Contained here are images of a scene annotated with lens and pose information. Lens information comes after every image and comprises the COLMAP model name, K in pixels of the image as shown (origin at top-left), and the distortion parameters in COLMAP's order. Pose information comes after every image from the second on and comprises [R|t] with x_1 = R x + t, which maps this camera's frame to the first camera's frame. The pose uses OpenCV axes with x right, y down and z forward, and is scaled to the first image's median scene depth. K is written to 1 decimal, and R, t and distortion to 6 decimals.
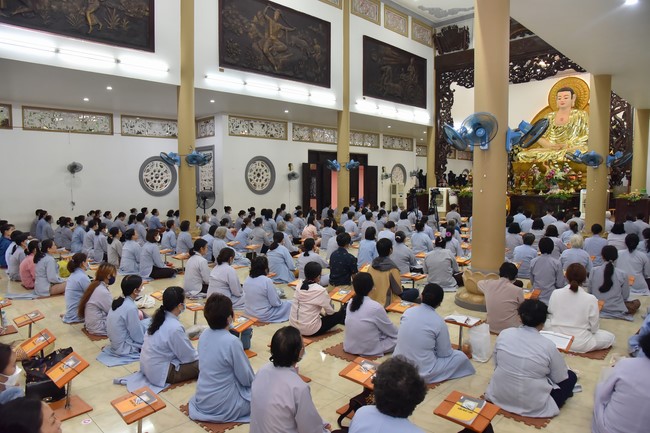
lens RADIAL K [[443.5, 0, 317.9], [0, 443.5, 217.0], [0, 0, 1]] dist [-0.108754, 0.061548]
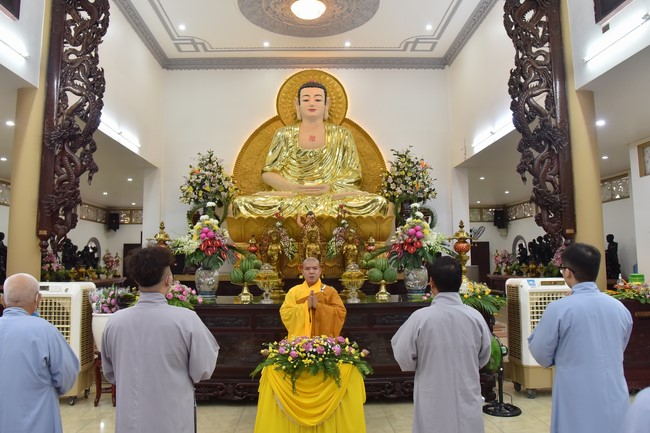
lens RADIAL K [[488.5, 0, 316.3], [0, 488.5, 209.8], [0, 0, 1]] dist [-0.119611, 0.075234]
pose [[0.693870, 0.070817, 0.716610, 0.175997], [0.062483, 0.985478, -0.157888, -0.055747], [-0.717384, 0.154330, 0.679369, 0.681114]]
